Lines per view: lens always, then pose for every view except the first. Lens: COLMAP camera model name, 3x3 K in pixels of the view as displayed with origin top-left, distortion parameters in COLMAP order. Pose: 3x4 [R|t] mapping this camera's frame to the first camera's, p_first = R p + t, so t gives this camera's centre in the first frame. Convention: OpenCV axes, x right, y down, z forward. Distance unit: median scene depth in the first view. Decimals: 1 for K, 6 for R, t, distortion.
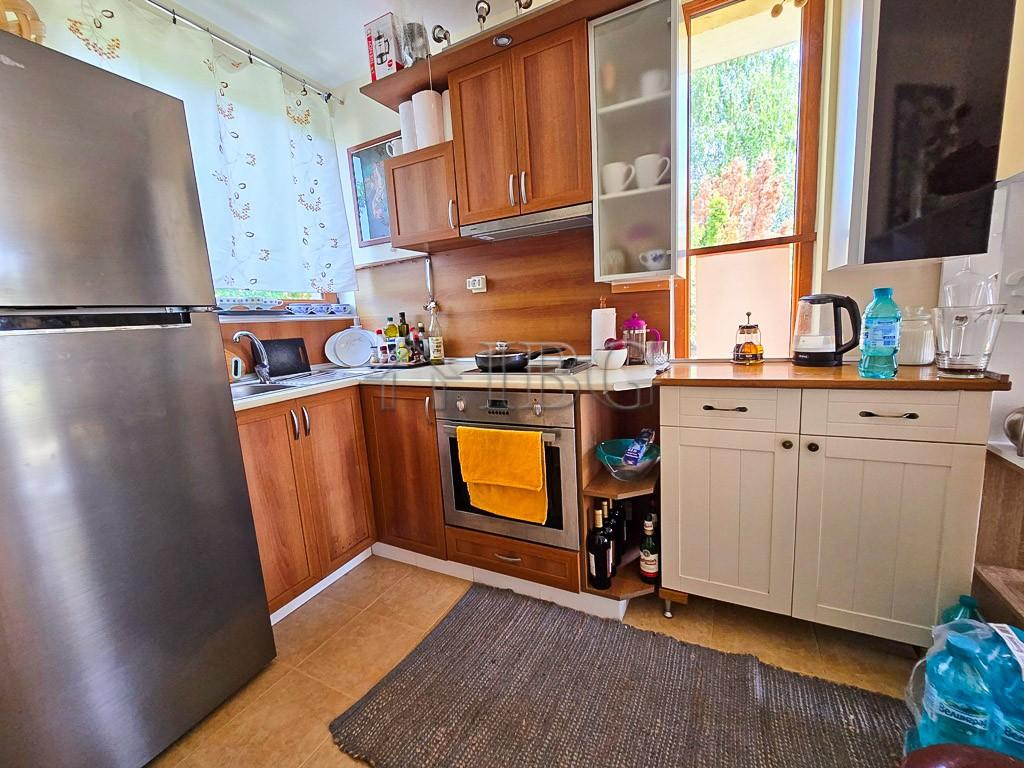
lens RADIAL K [[417.6, 0, 511.8], [0, 417.6, 384.9], [0, 0, 1]] dist [-0.009233, 0.001346]
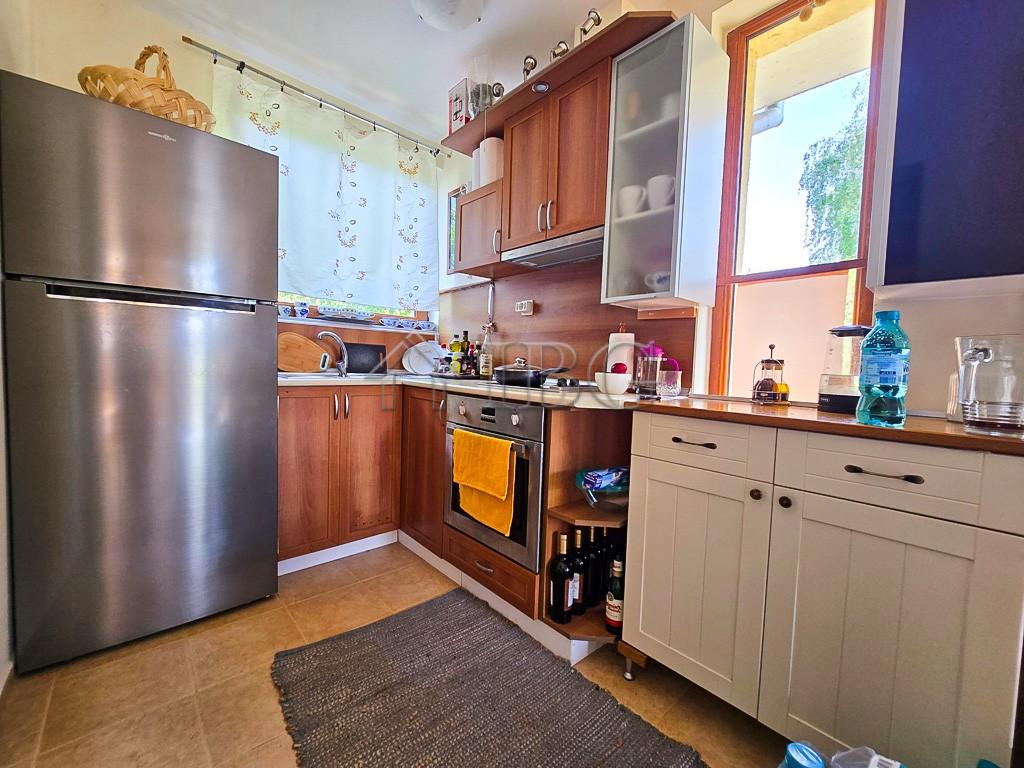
lens RADIAL K [[417.6, 0, 510.5], [0, 417.6, 384.8], [0, 0, 1]] dist [-0.009233, 0.001346]
pose [[0.930792, 0.110551, -0.348431, 0.365021], [-0.144299, 0.986885, -0.072359, 0.045652], [0.335862, 0.117630, 0.934537, 0.028369]]
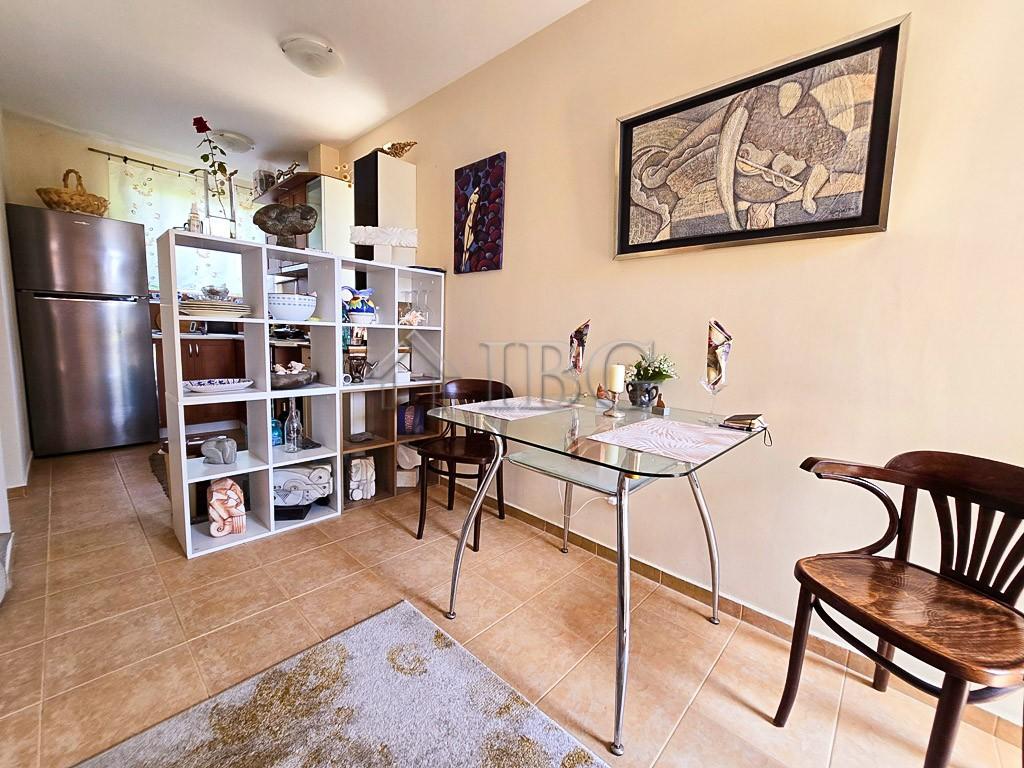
lens RADIAL K [[417.6, 0, 513.3], [0, 417.6, 384.9], [0, 0, 1]] dist [-0.009233, 0.001346]
pose [[0.947647, 0.141440, -0.286288, 1.852595], [-0.144469, 0.989452, 0.010627, -0.004585], [0.284771, 0.031289, 0.958085, -0.688766]]
